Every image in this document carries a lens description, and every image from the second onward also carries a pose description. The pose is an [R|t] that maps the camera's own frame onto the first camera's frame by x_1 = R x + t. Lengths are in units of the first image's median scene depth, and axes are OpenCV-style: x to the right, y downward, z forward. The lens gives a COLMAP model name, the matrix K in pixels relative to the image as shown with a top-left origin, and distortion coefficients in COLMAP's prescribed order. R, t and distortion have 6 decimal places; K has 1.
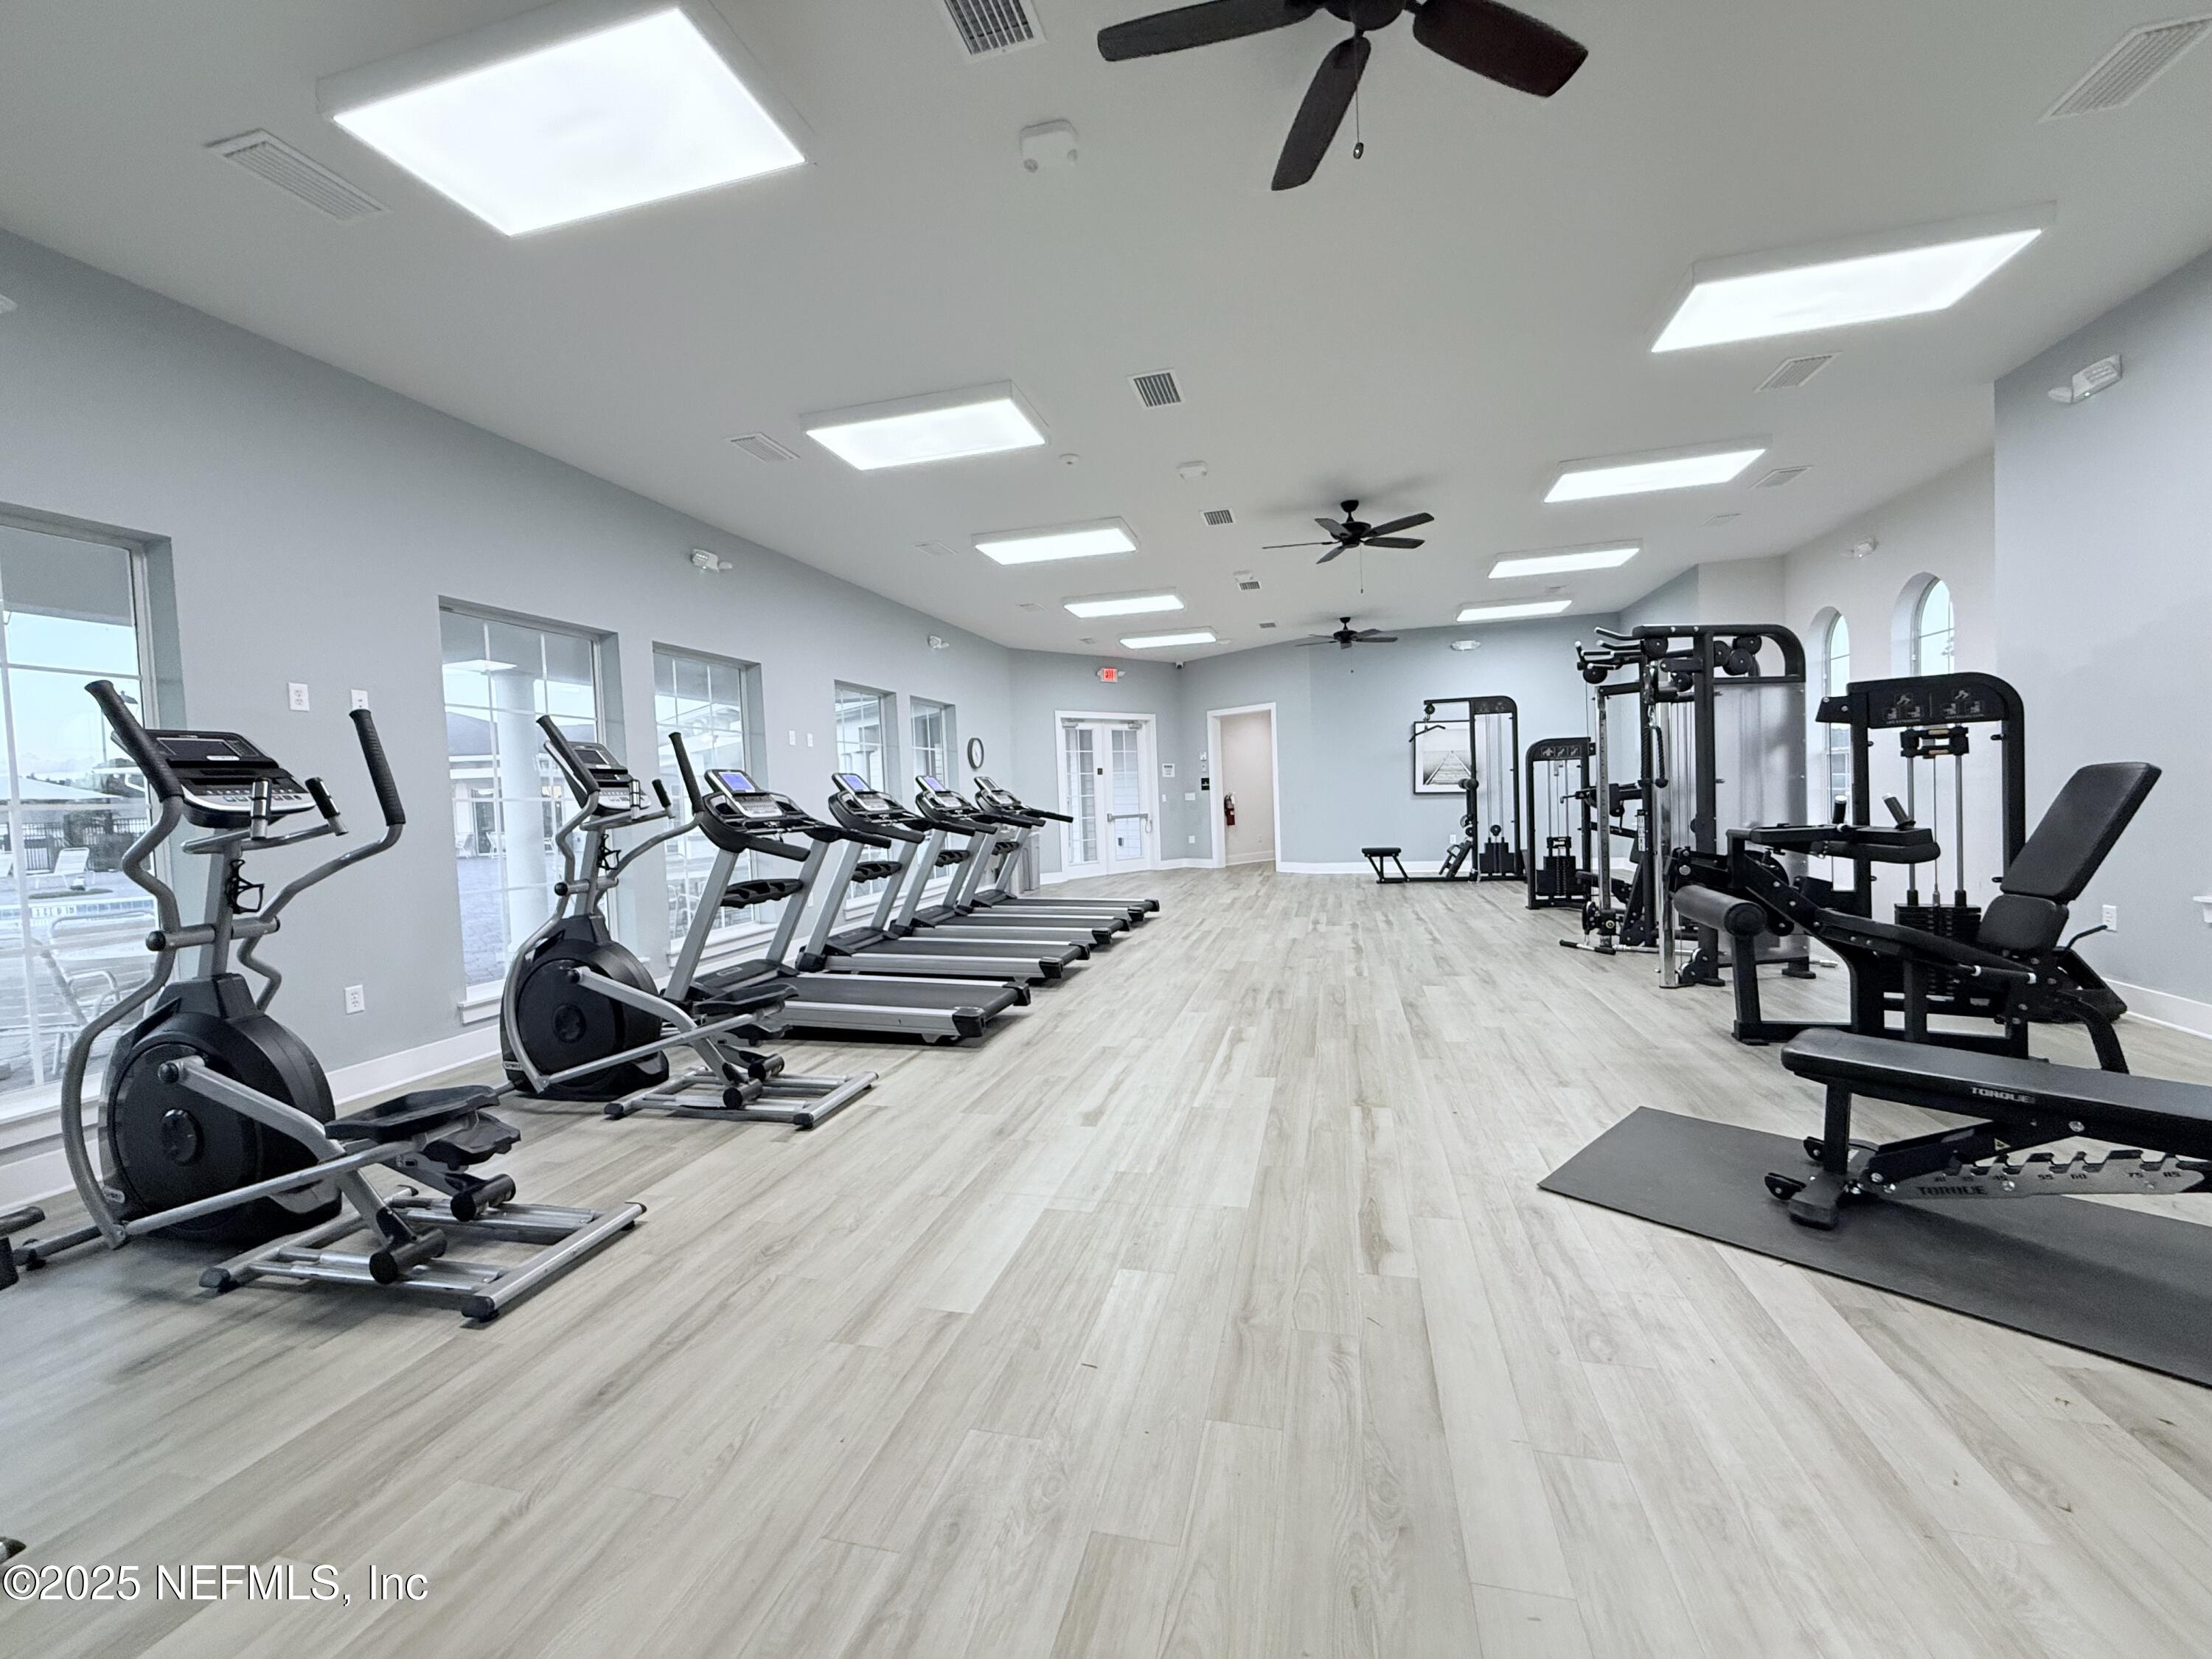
lens RADIAL K [[895.9, 0, 1106.0], [0, 895.9, 829.5], [0, 0, 1]] dist [-0.009699, -0.000330]
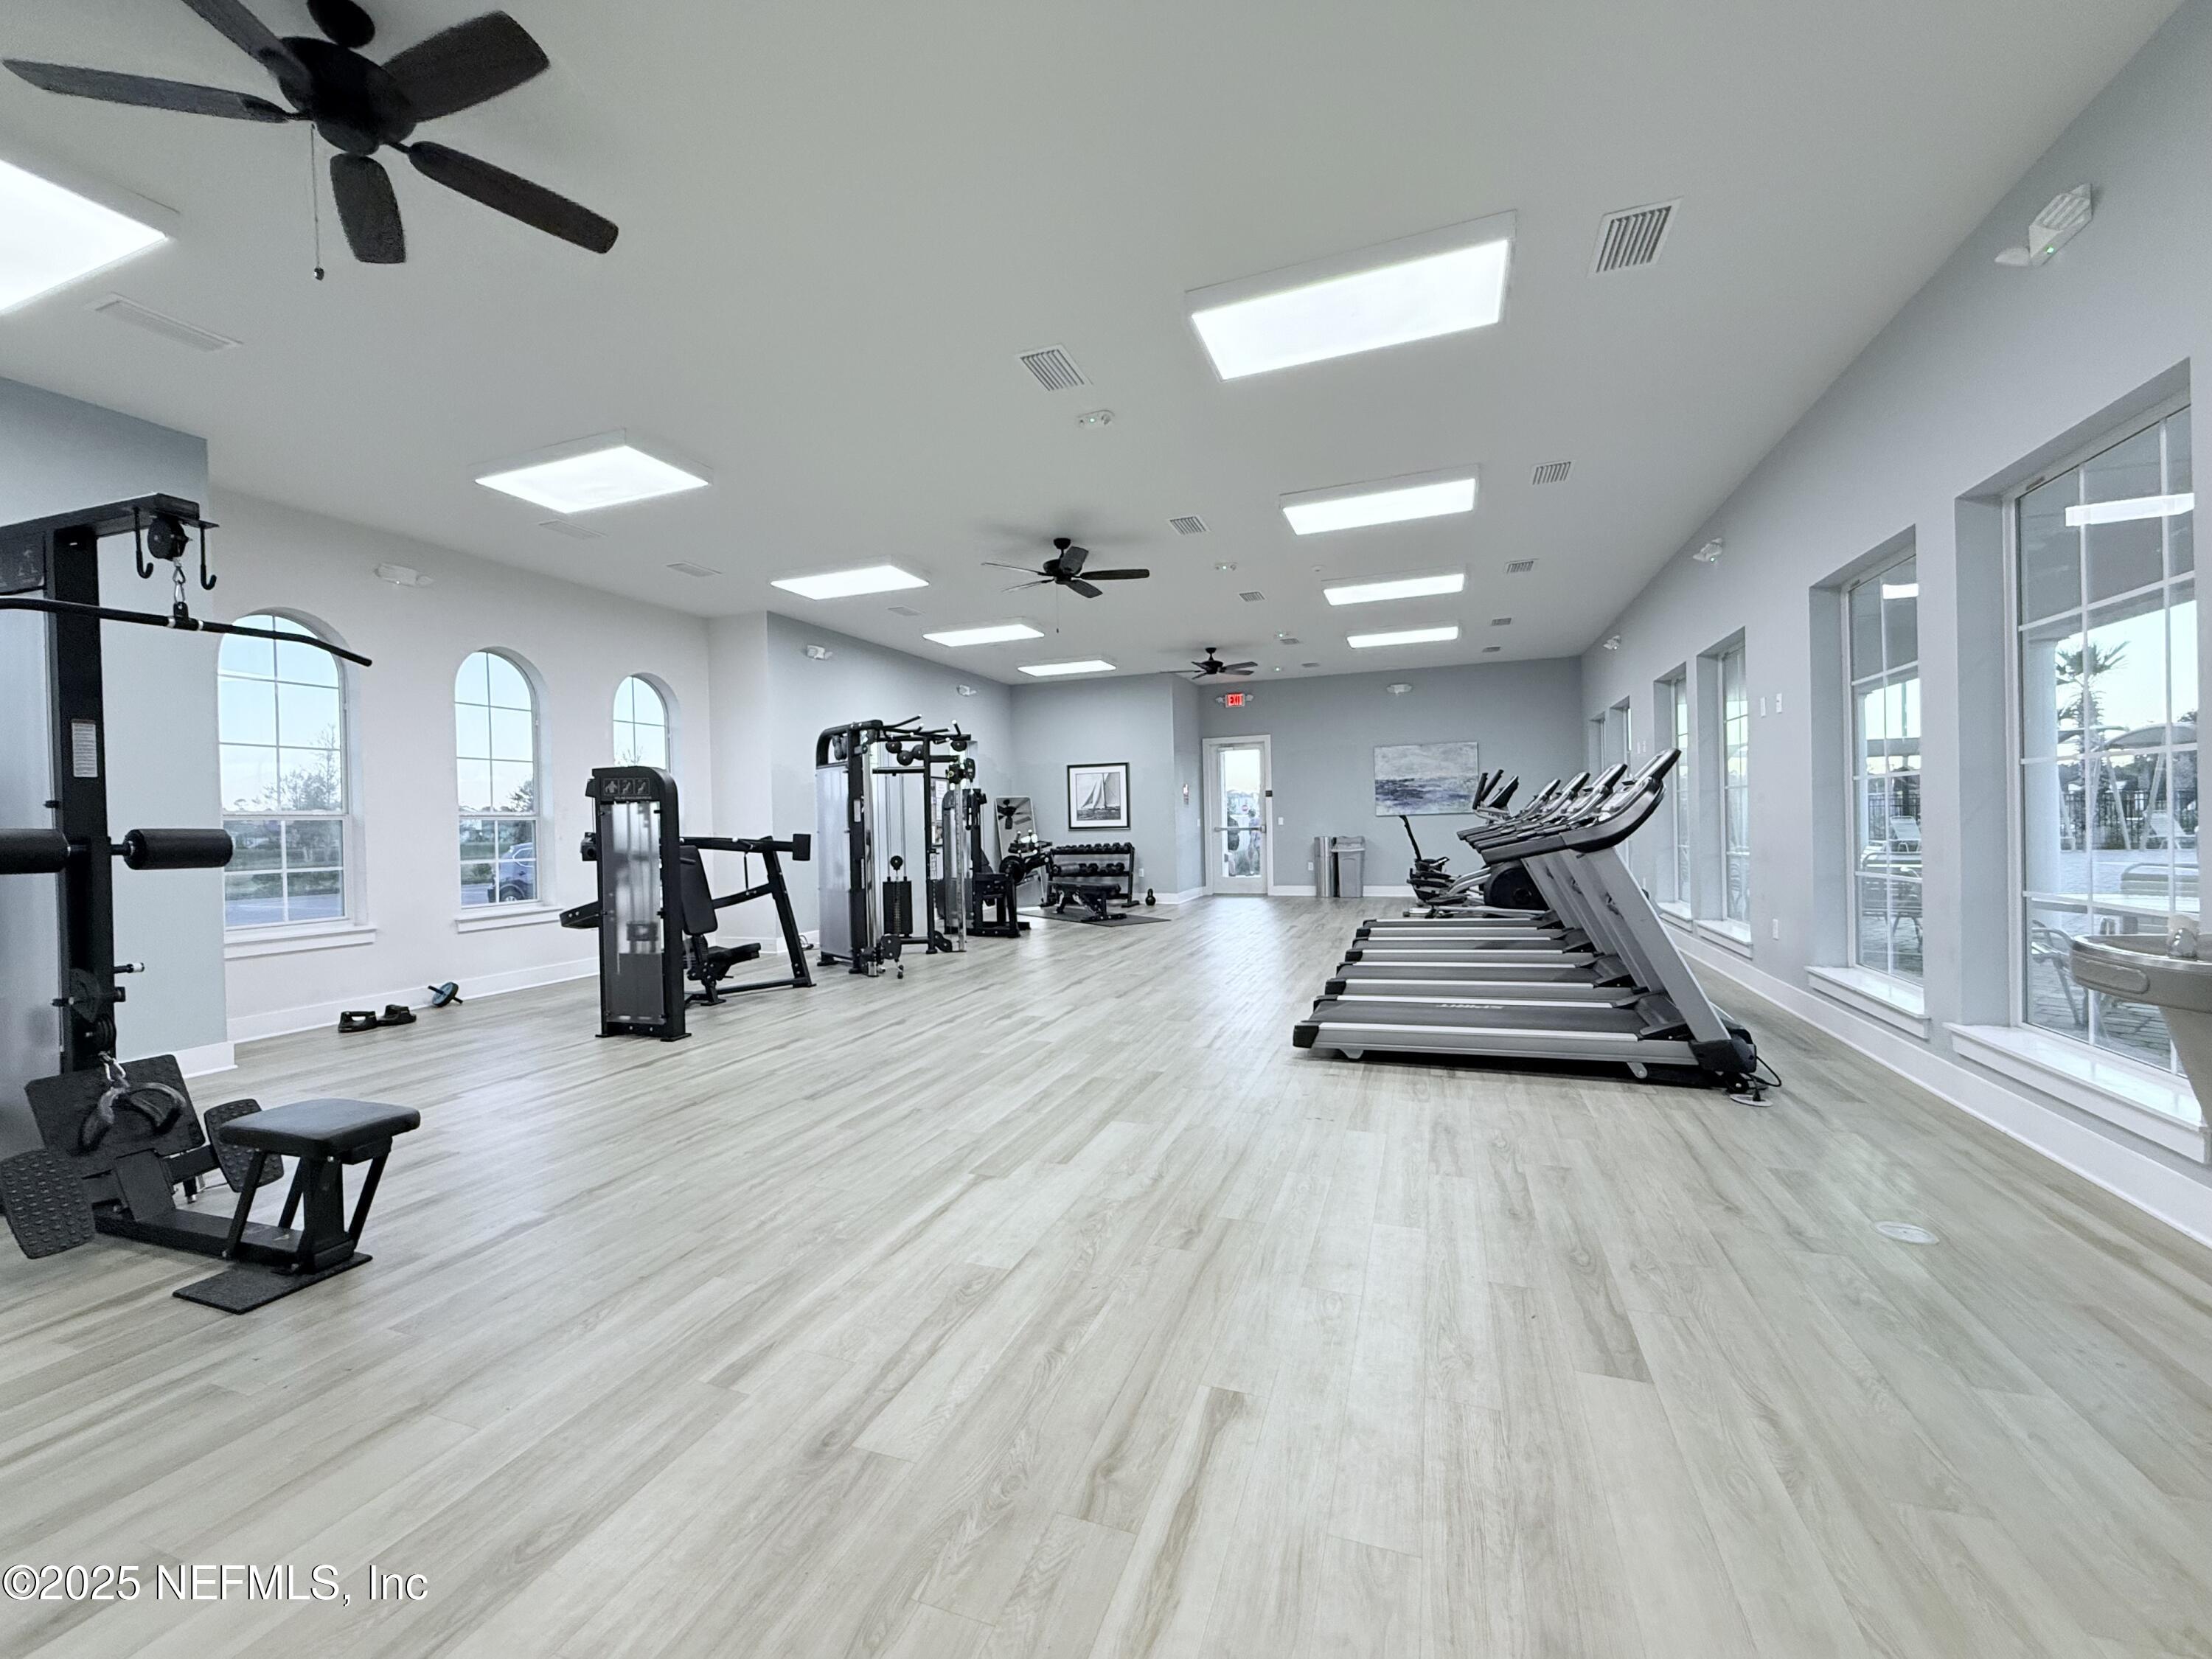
lens RADIAL K [[895.9, 0, 1106.0], [0, 895.9, 829.5], [0, 0, 1]] dist [-0.009699, -0.000330]
pose [[0.998142, 0.002015, -0.060896, 0.429170], [-0.004022, 0.999452, -0.032851, -0.007274], [0.060796, 0.033035, 0.997603, 0.022664]]
